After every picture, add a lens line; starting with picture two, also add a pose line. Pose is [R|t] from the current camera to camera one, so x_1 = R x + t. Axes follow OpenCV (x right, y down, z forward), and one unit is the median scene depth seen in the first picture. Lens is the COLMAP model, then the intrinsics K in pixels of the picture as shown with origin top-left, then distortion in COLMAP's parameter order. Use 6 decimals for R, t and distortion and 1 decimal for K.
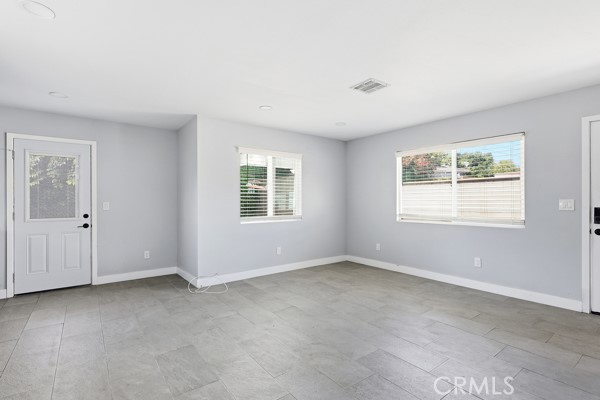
lens RADIAL K [[279.5, 0, 297.6], [0, 279.5, 200.8], [0, 0, 1]] dist [0.004226, 0.000544]
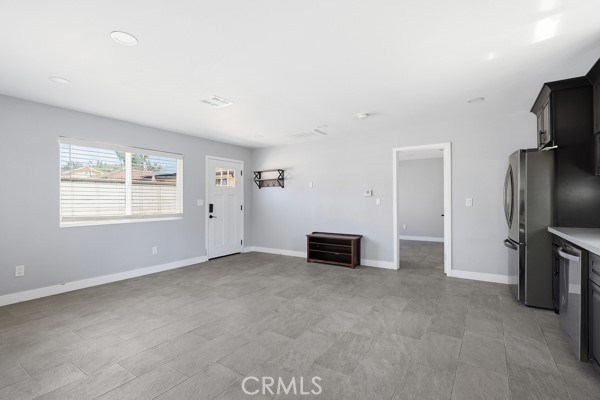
lens RADIAL K [[279.5, 0, 298.0], [0, 279.5, 201.1], [0, 0, 1]] dist [0.004226, 0.000544]
pose [[-0.314052, 0.003497, 0.949399, -0.914019], [-0.001300, 0.999991, -0.004113, 0.010945], [-0.949405, -0.002526, -0.314044, 1.013898]]
